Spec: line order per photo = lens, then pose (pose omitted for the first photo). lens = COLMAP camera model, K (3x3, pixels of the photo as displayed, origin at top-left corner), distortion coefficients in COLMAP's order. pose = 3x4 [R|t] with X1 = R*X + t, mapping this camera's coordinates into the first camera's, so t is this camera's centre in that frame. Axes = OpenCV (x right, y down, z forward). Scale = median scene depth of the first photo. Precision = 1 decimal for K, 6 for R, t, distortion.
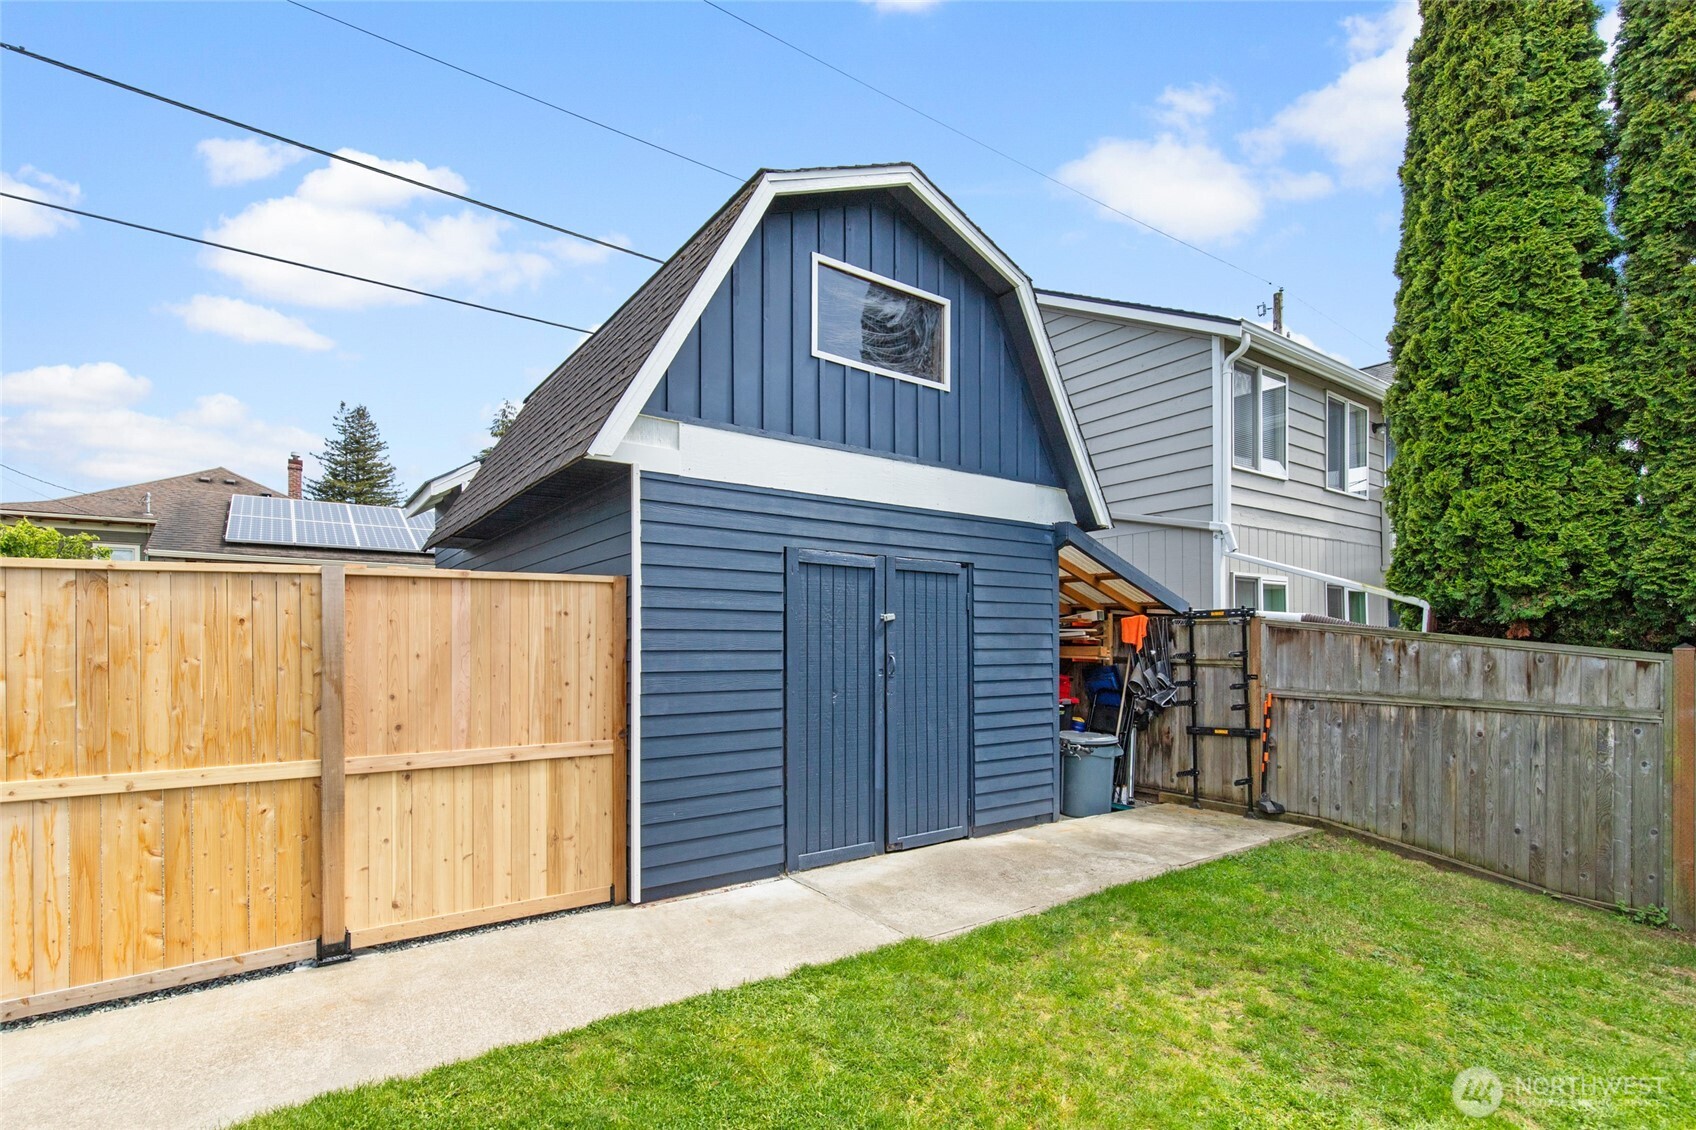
lens RADIAL K [[758.6, 0, 838.8], [0, 758.6, 641.3], [0, 0, 1]] dist [0.000165, 0.000119]
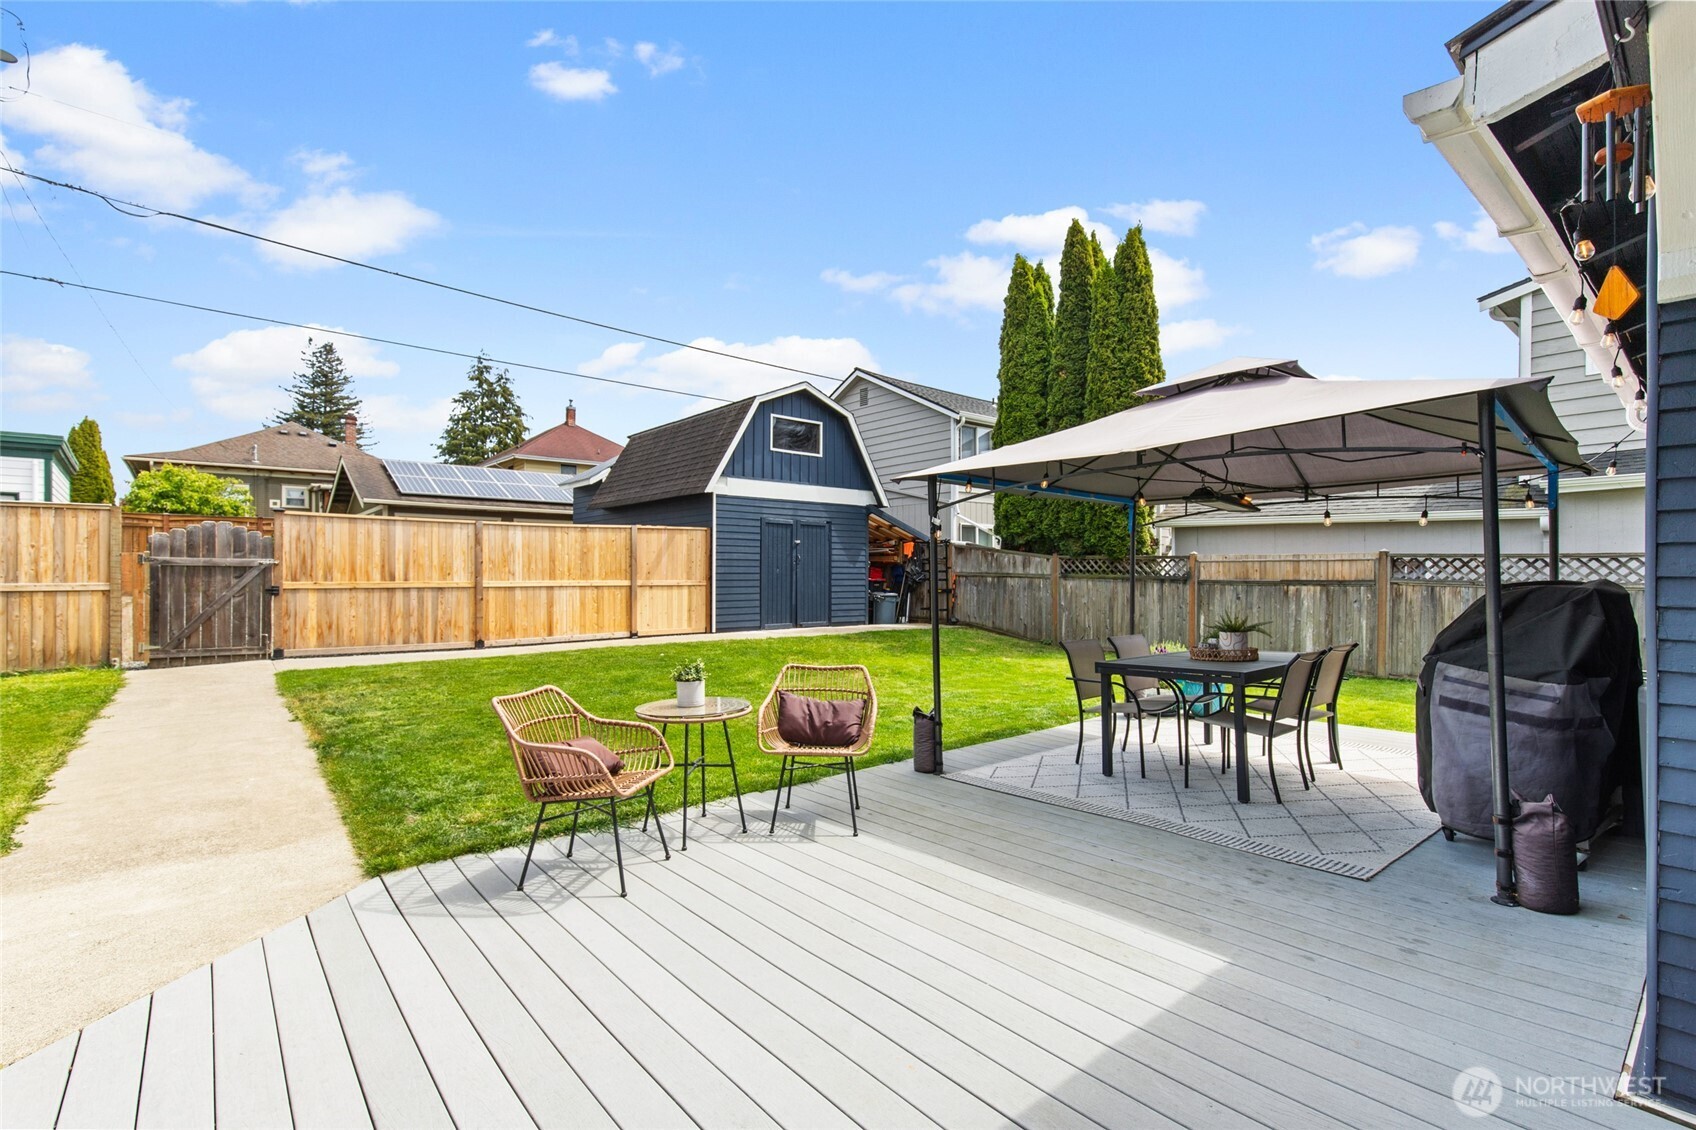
lens RADIAL K [[753.1, 0, 848.0], [0, 753.1, 565.0], [0, 0, 1]] dist [0.001575, 0.000155]
pose [[0.996002, 0.004197, 0.089235, 0.003979], [-0.003575, 0.999968, -0.007130, 0.071199], [-0.089262, 0.006782, 0.995985, -1.751183]]
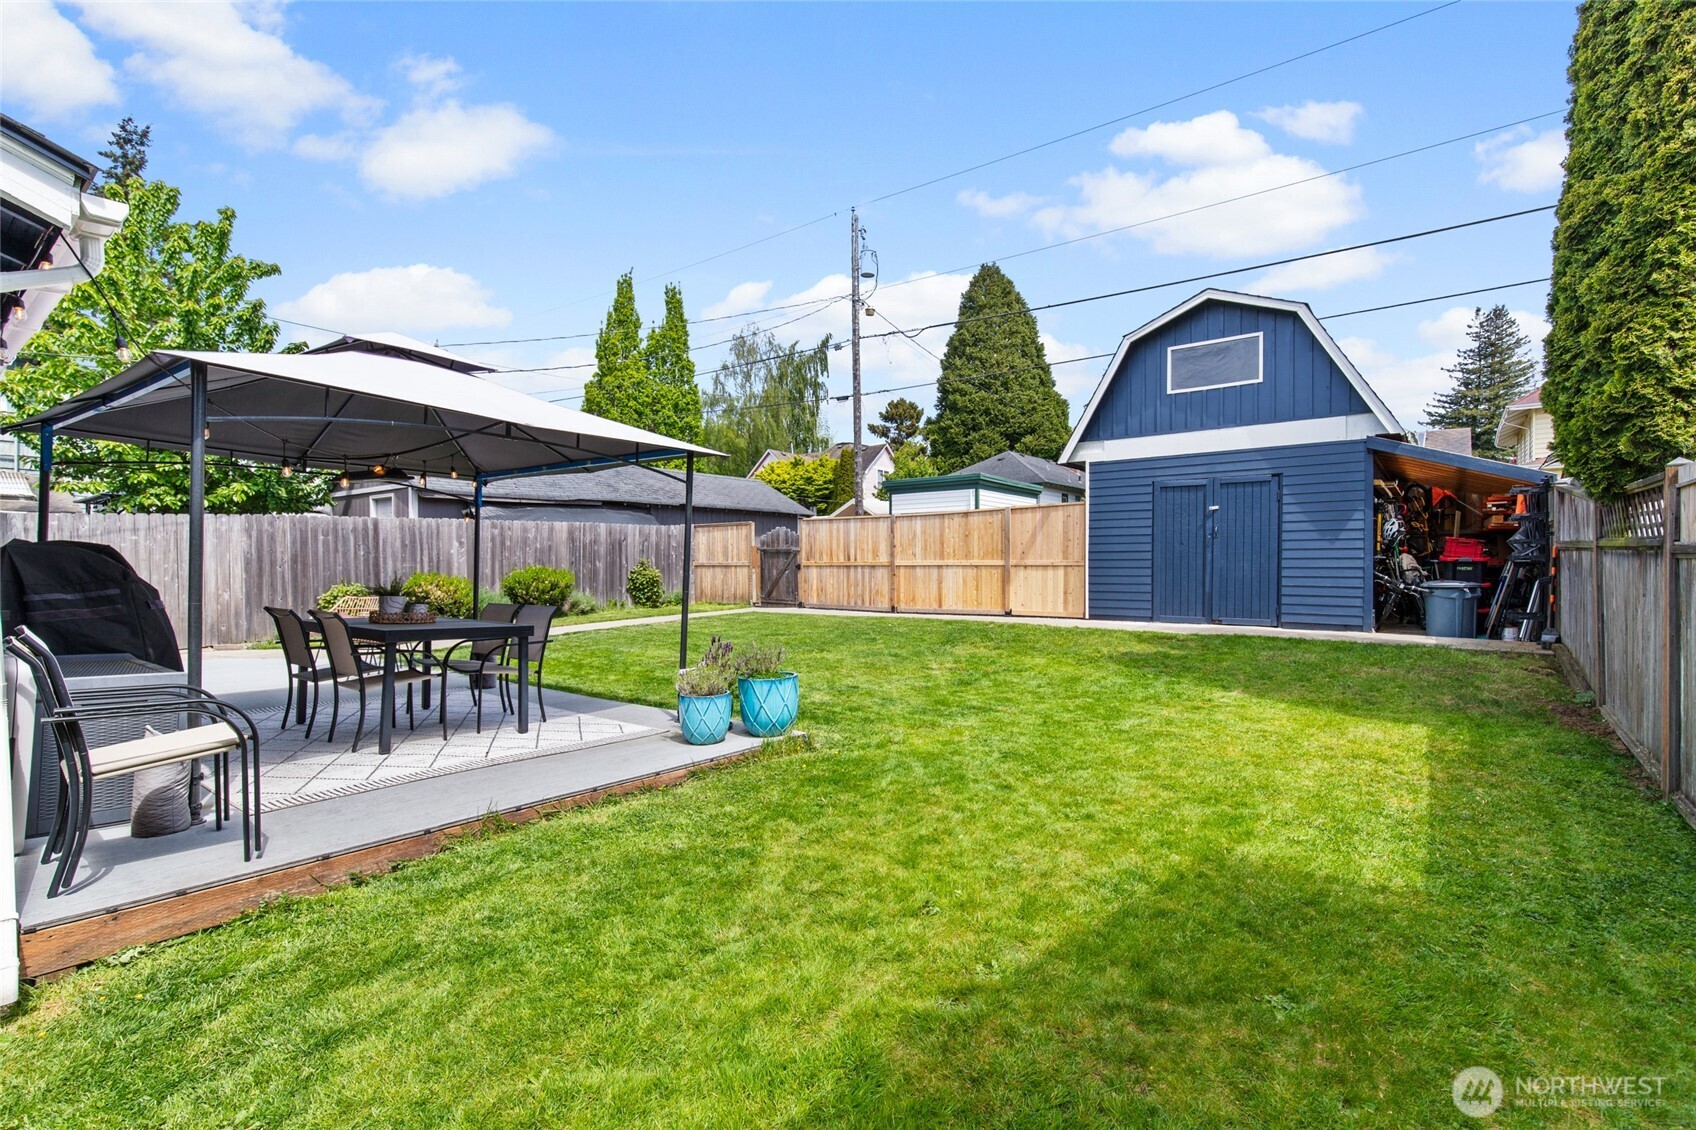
lens RADIAL K [[753.1, 0, 848.0], [0, 753.1, 565.0], [0, 0, 1]] dist [0.001575, 0.000155]
pose [[0.310208, 0.003957, -0.950660, 1.699447], [0.008106, 0.999944, 0.006807, 0.099847], [0.950634, -0.009818, 0.310159, -0.562237]]
